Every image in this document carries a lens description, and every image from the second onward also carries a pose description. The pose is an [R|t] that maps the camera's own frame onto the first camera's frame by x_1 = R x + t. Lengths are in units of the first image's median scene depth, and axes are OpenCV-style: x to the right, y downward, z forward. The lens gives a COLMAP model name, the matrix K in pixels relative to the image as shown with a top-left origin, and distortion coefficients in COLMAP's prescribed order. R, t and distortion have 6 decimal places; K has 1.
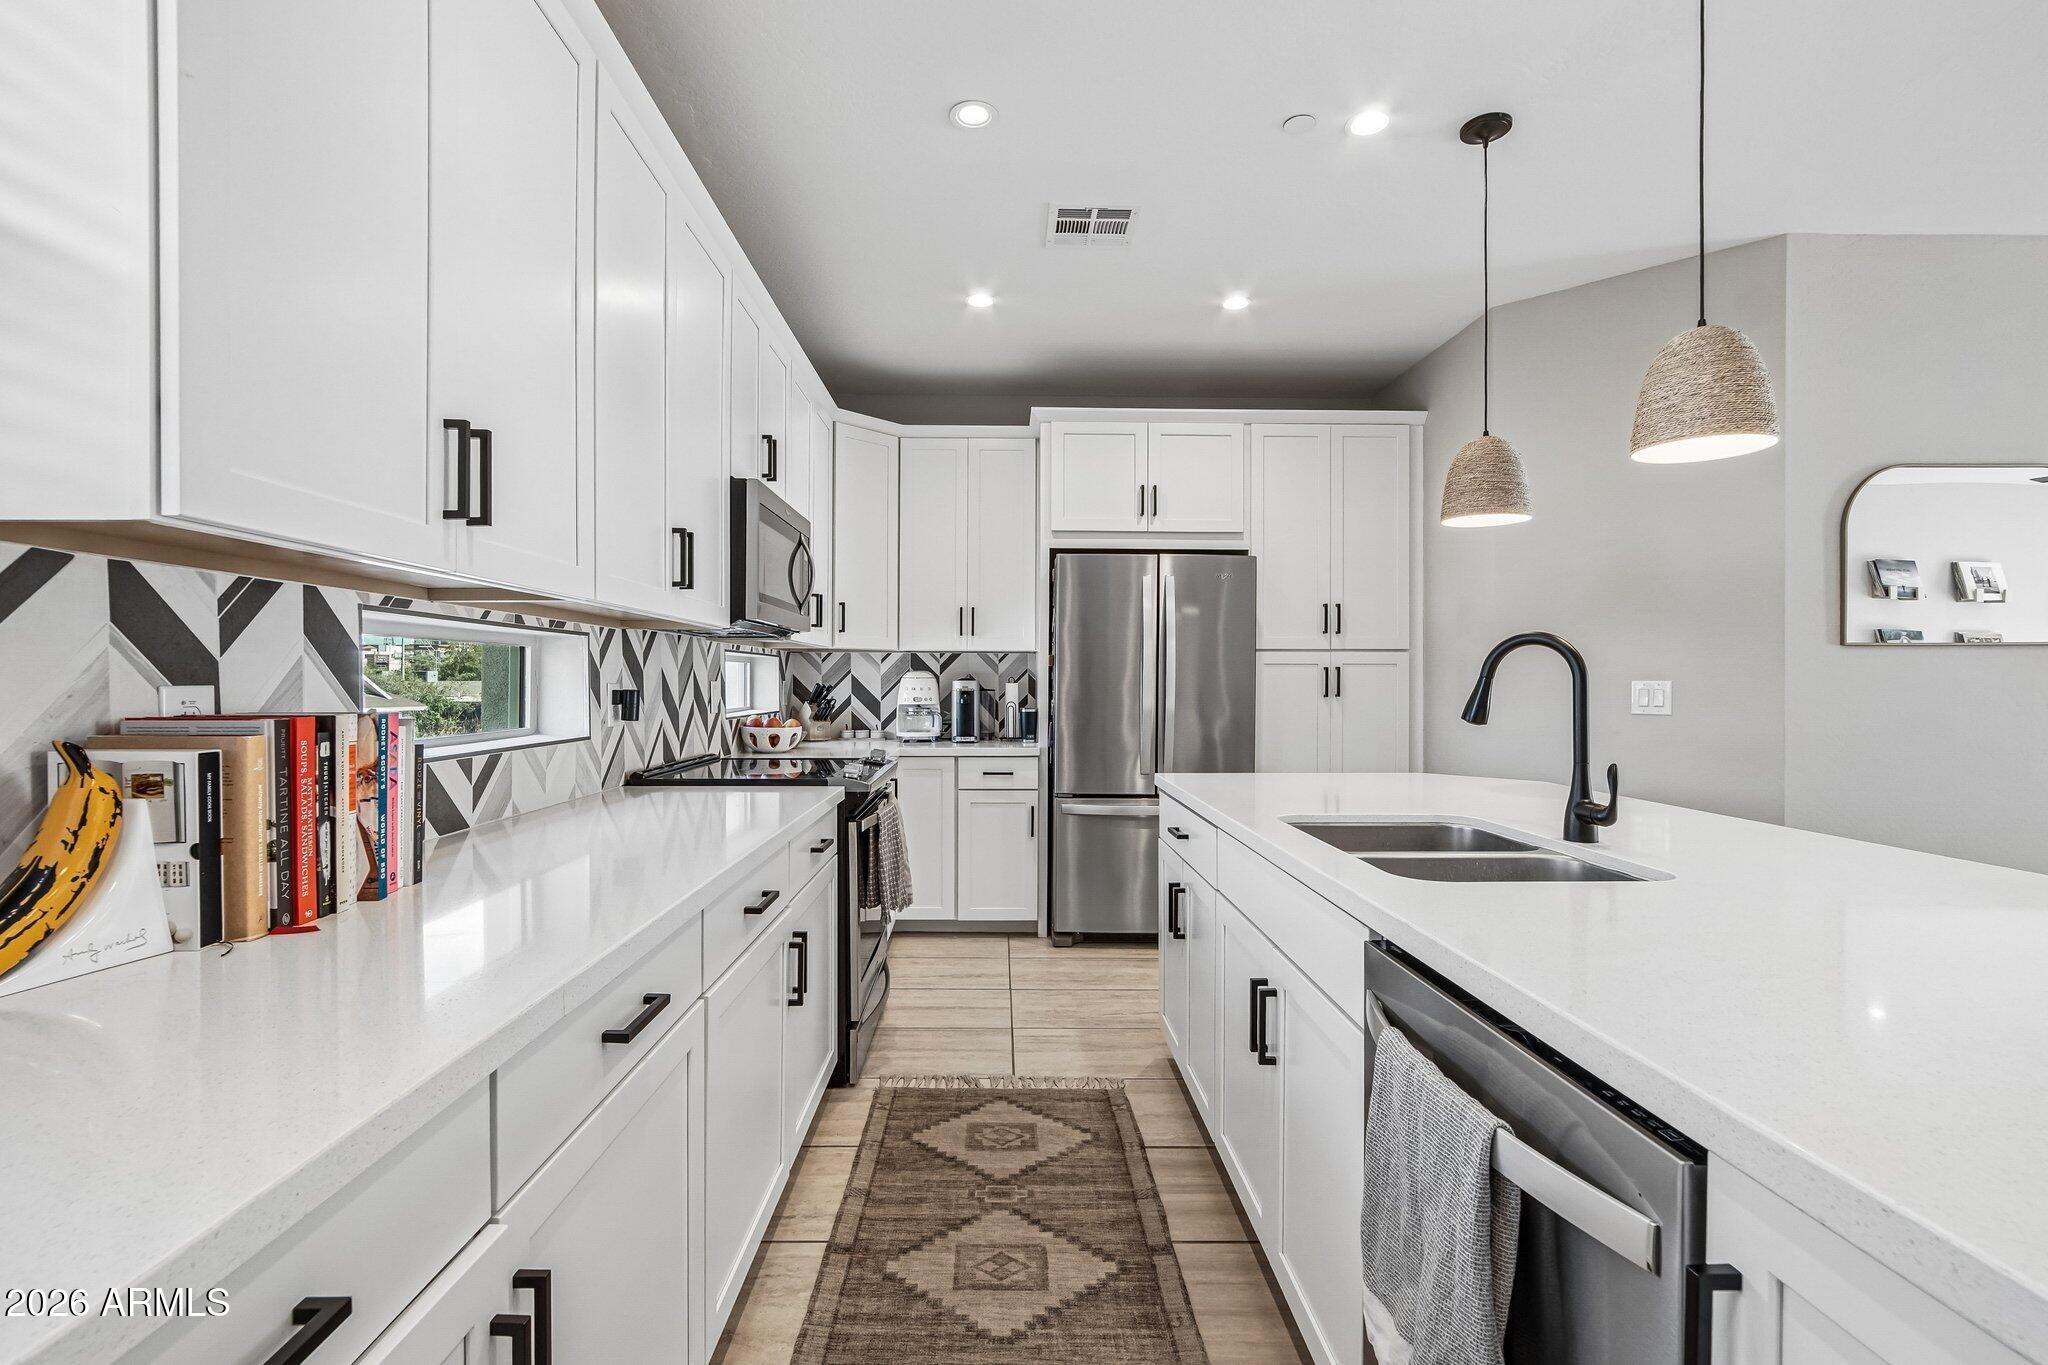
lens RADIAL K [[930.4, 0, 1008.0], [0, 930.4, 689.8], [0, 0, 1]] dist [-0.015626, 0.003544]
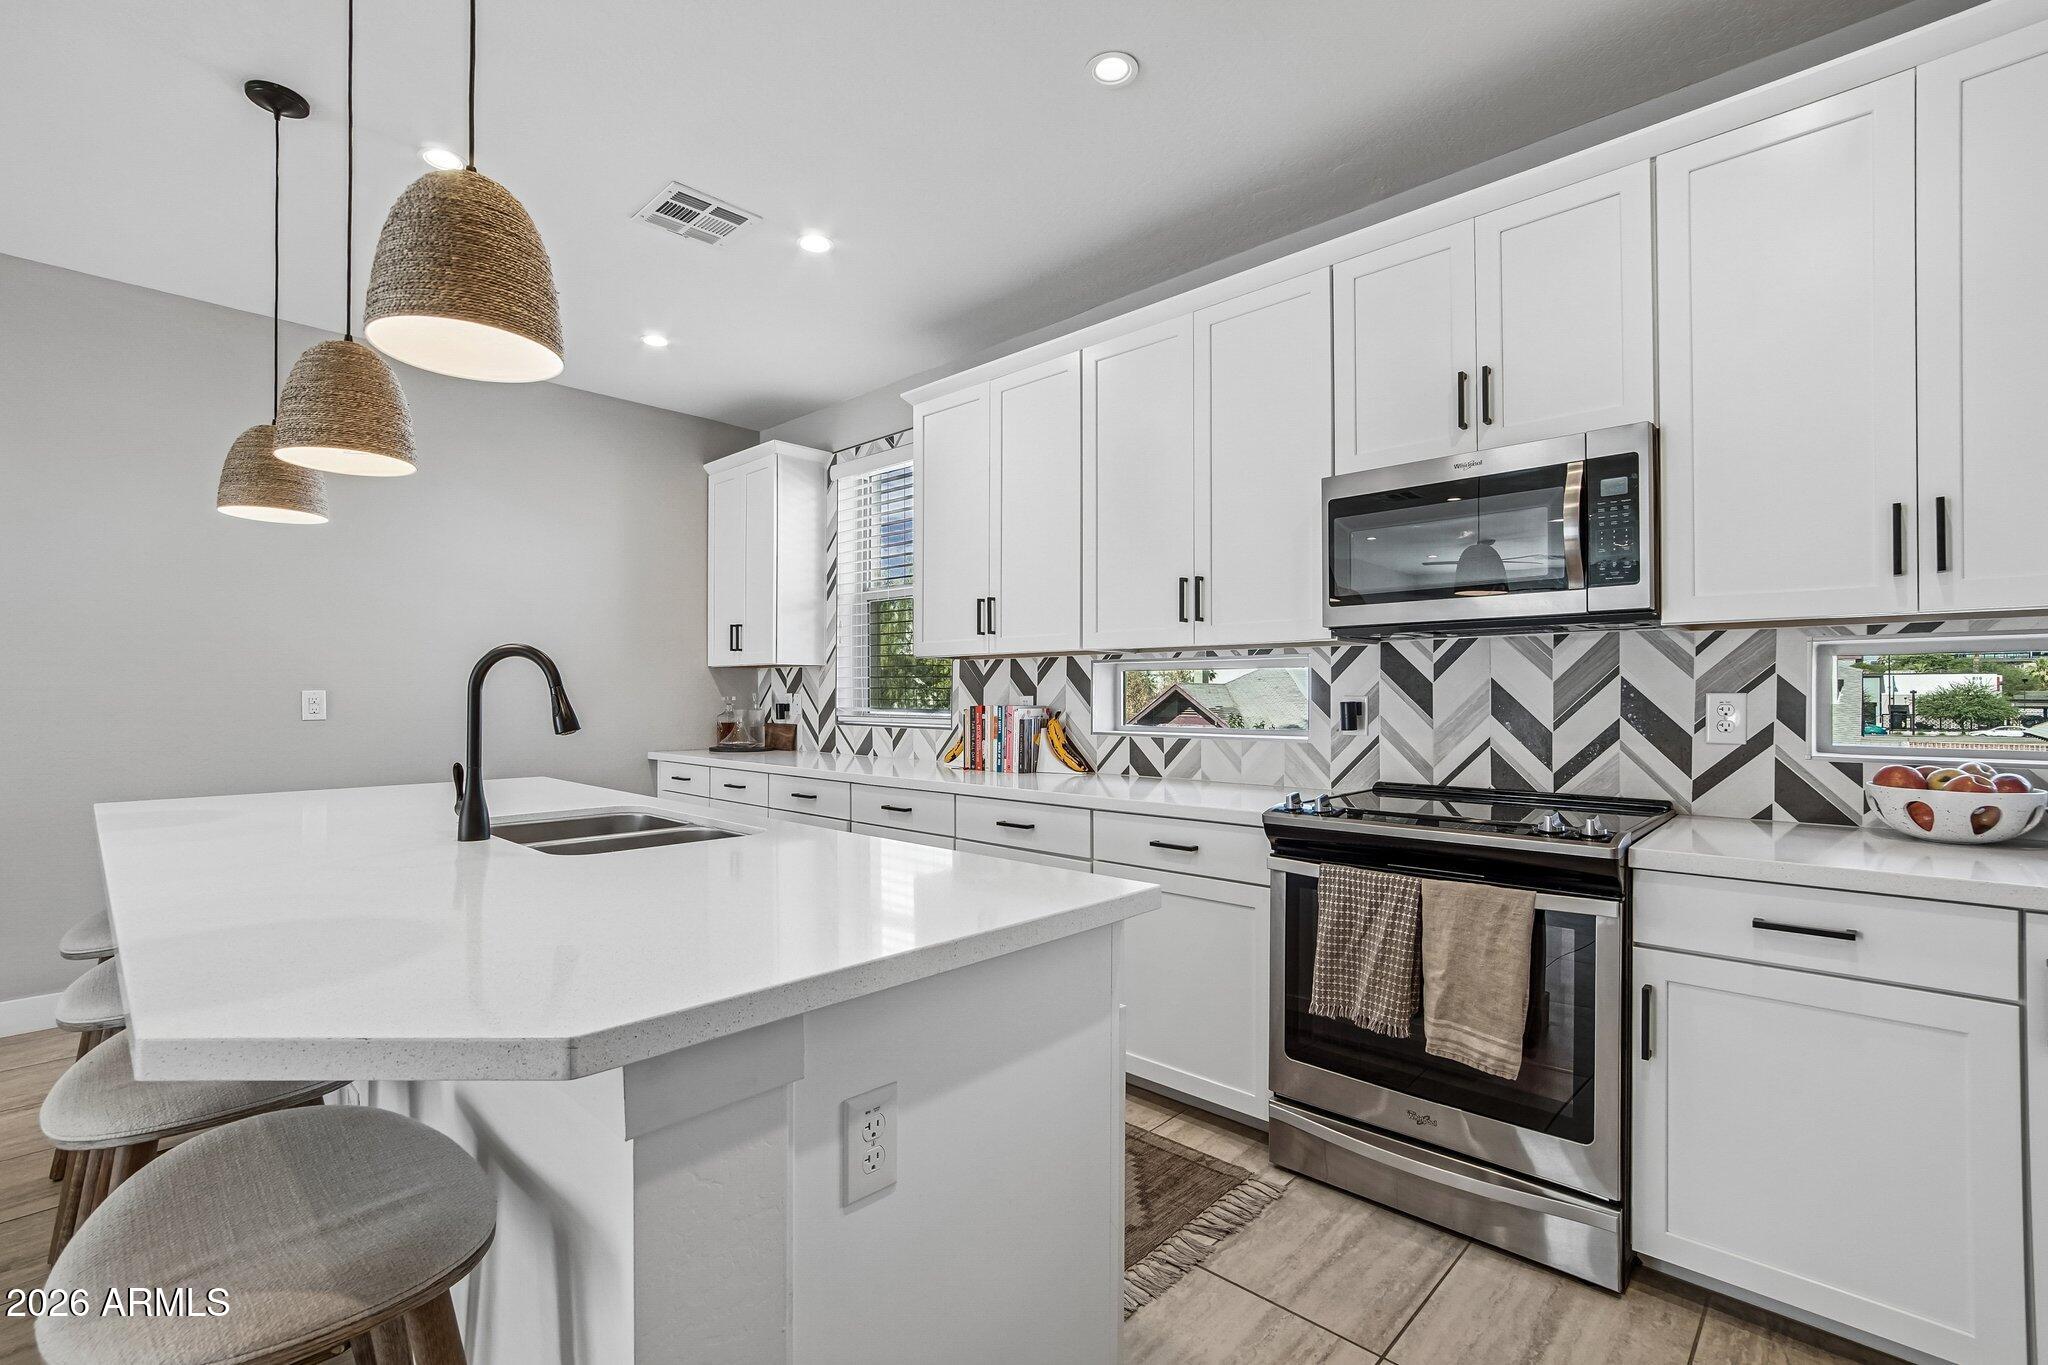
lens RADIAL K [[930.4, 0, 1025.9], [0, 930.4, 685.0], [0, 0, 1]] dist [-0.015626, 0.003544]
pose [[-0.692604, 0.002517, -0.721313, 0.613326], [0.000838, 0.999996, 0.002685, -0.022597], [0.721317, 0.001255, -0.692604, 1.425983]]
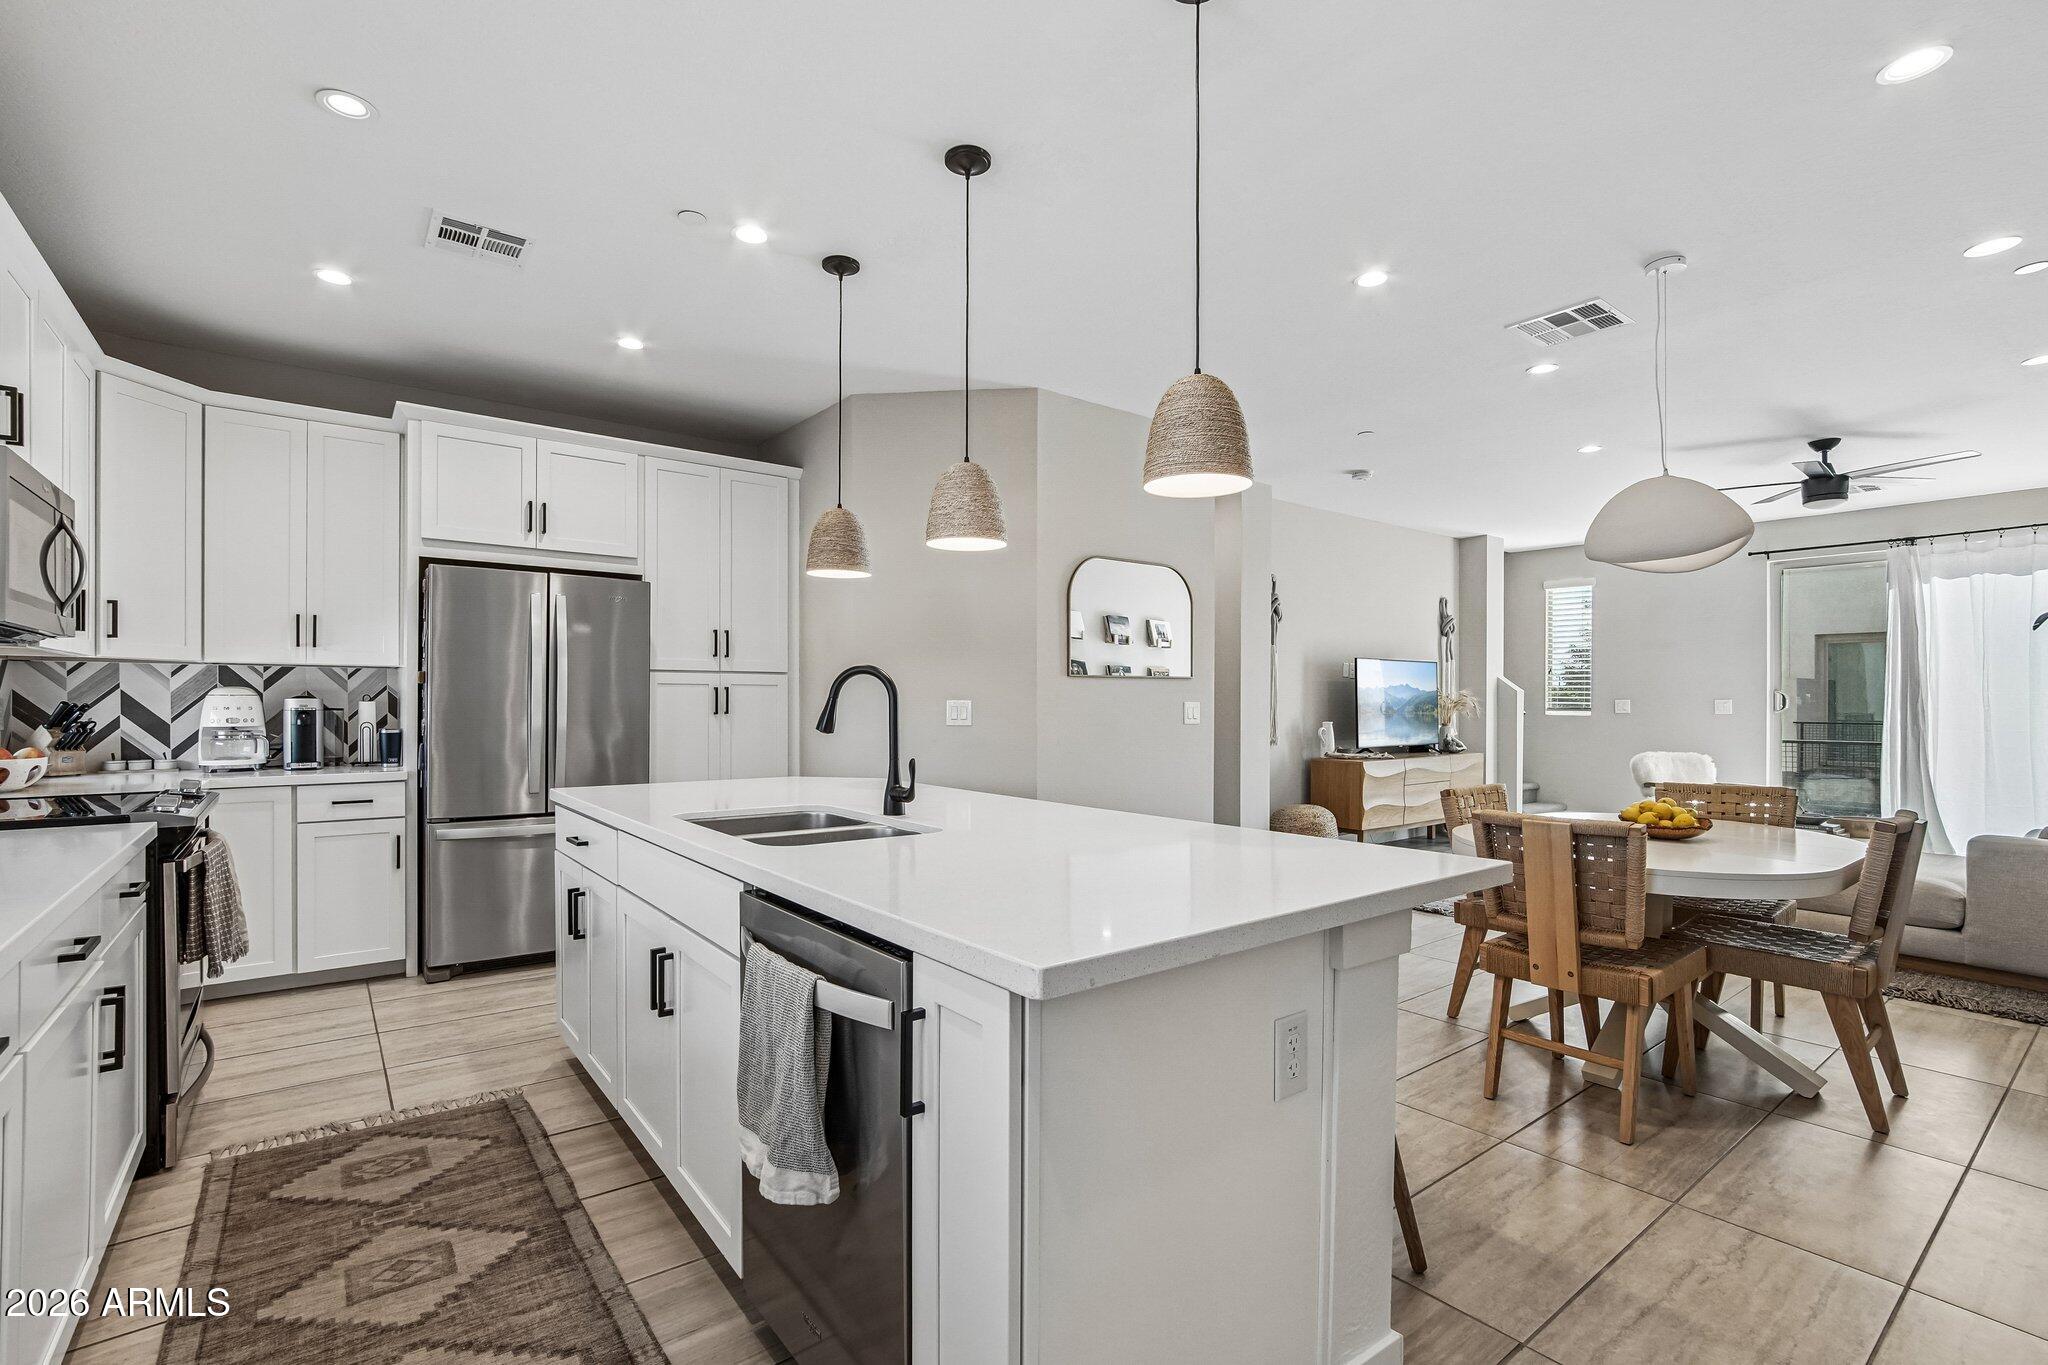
lens RADIAL K [[930.4, 0, 1023.9], [0, 930.4, 708.3], [0, 0, 1]] dist [-0.015626, 0.003544]
pose [[0.797770, -0.002806, 0.602955, -0.048419], [0.003003, 0.999995, 0.000682, 0.001115], [-0.602954, 0.001267, 0.797775, -0.157854]]
